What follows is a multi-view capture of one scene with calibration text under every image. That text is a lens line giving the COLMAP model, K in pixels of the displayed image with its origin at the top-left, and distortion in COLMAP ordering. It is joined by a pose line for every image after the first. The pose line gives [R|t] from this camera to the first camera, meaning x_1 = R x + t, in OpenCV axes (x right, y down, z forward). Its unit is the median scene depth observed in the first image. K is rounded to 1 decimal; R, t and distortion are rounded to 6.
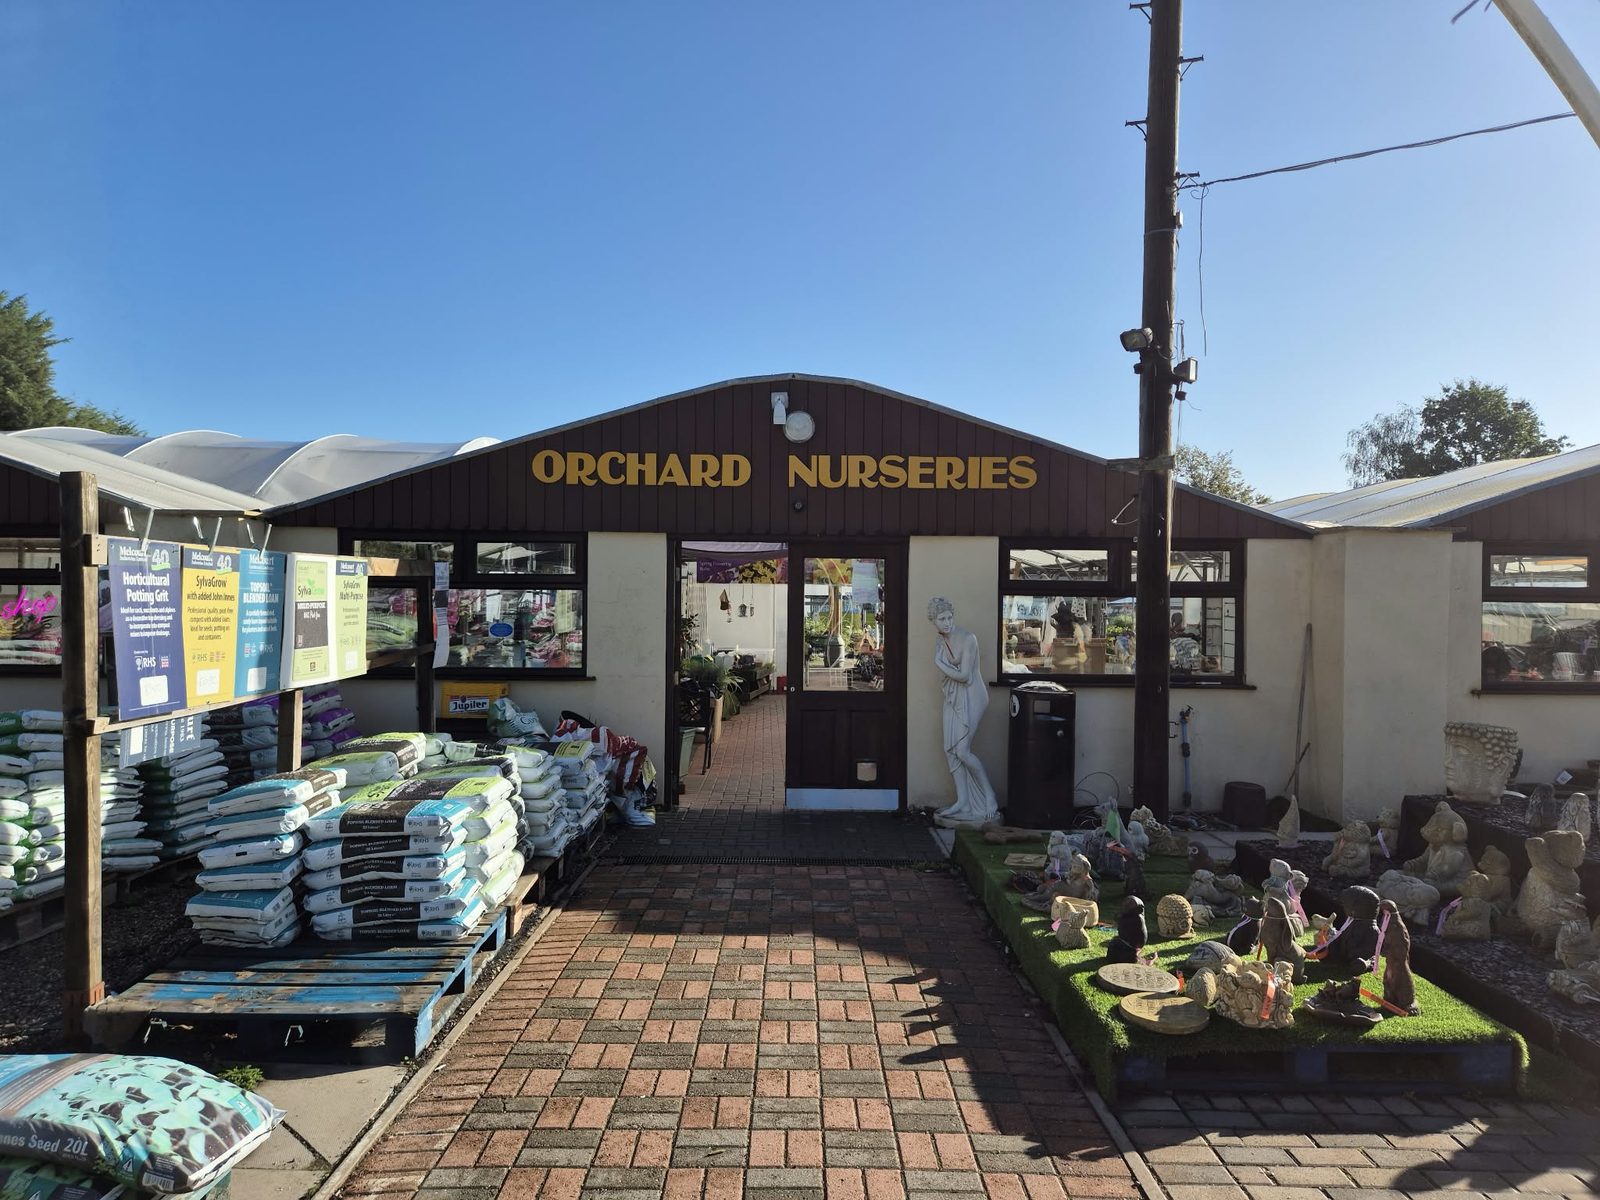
lens RADIAL K [[1075.9, 0, 794.8], [0, 1075.9, 596.5], [0, 0, 1]] dist [0.054765, -0.031224]
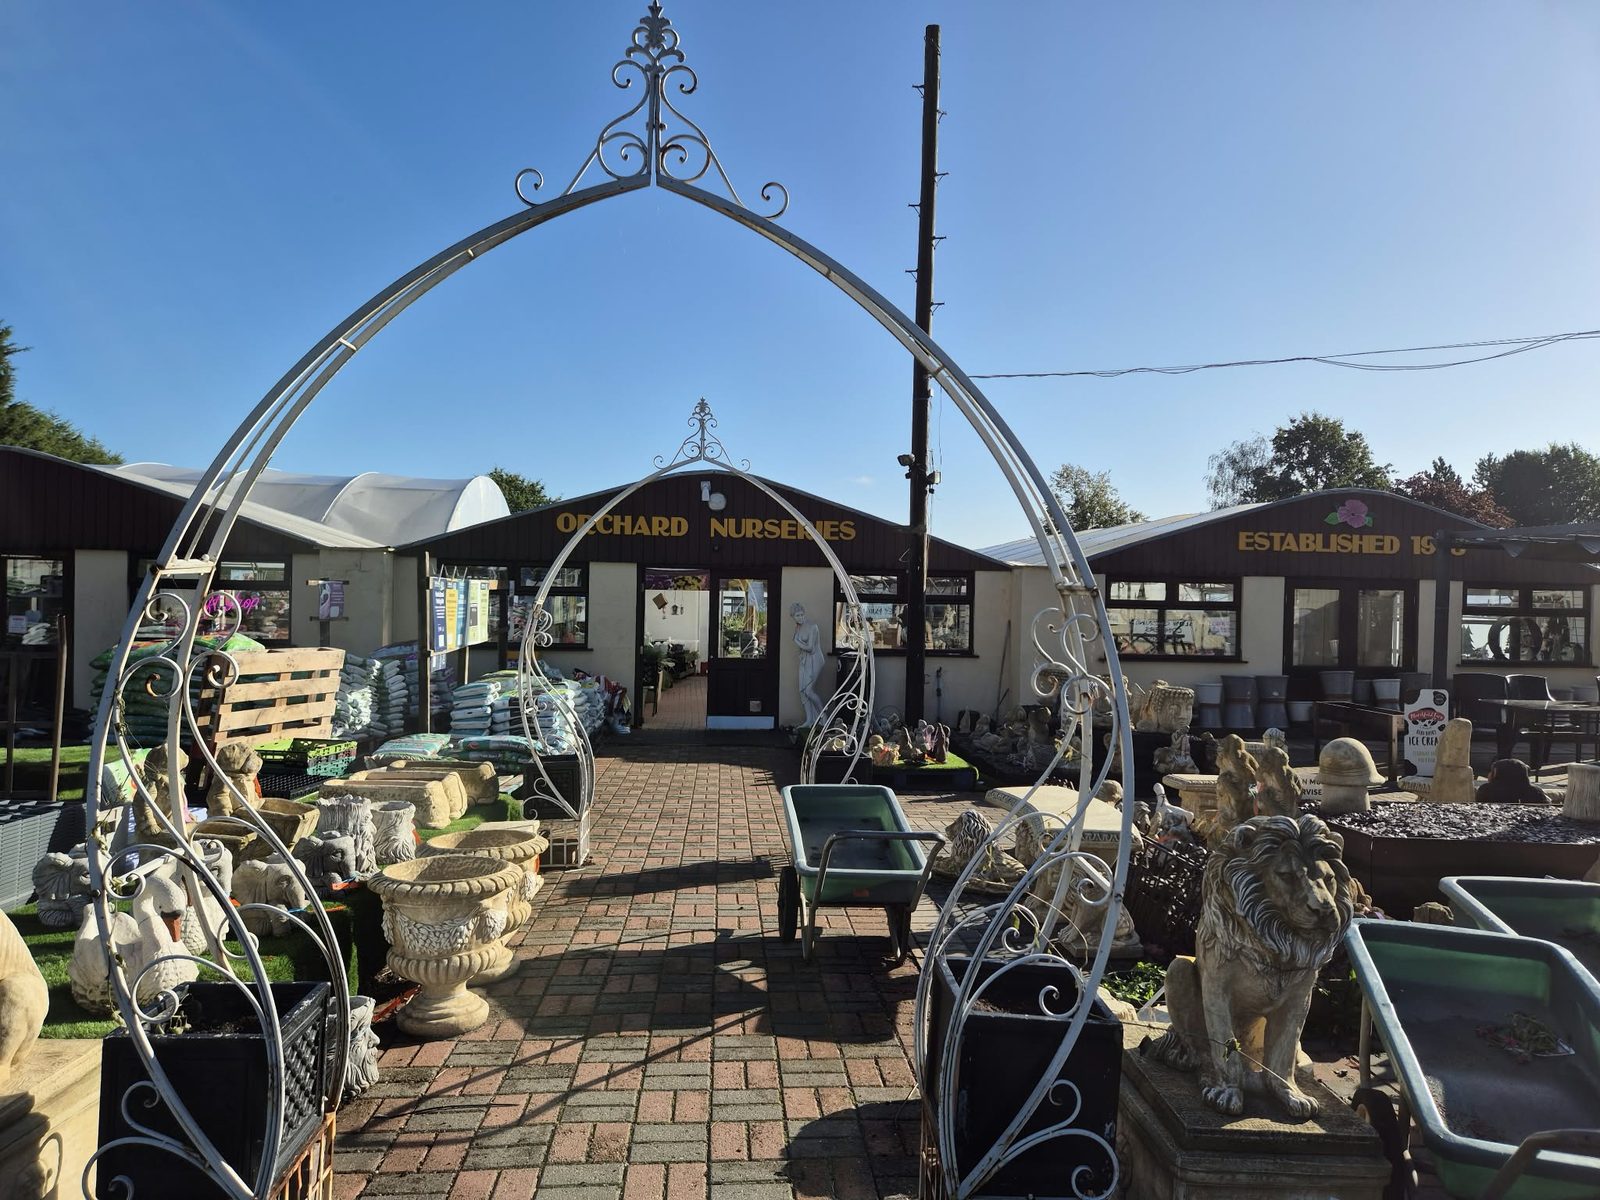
lens RADIAL K [[1075.9, 0, 802.8], [0, 1075.9, 597.5], [0, 0, 1]] dist [0.054765, -0.031224]
pose [[0.996840, 0.009540, 0.078859, 0.006407], [-0.009598, 0.999954, 0.000358, -0.008520], [-0.078852, -0.001113, 0.996886, -0.697519]]
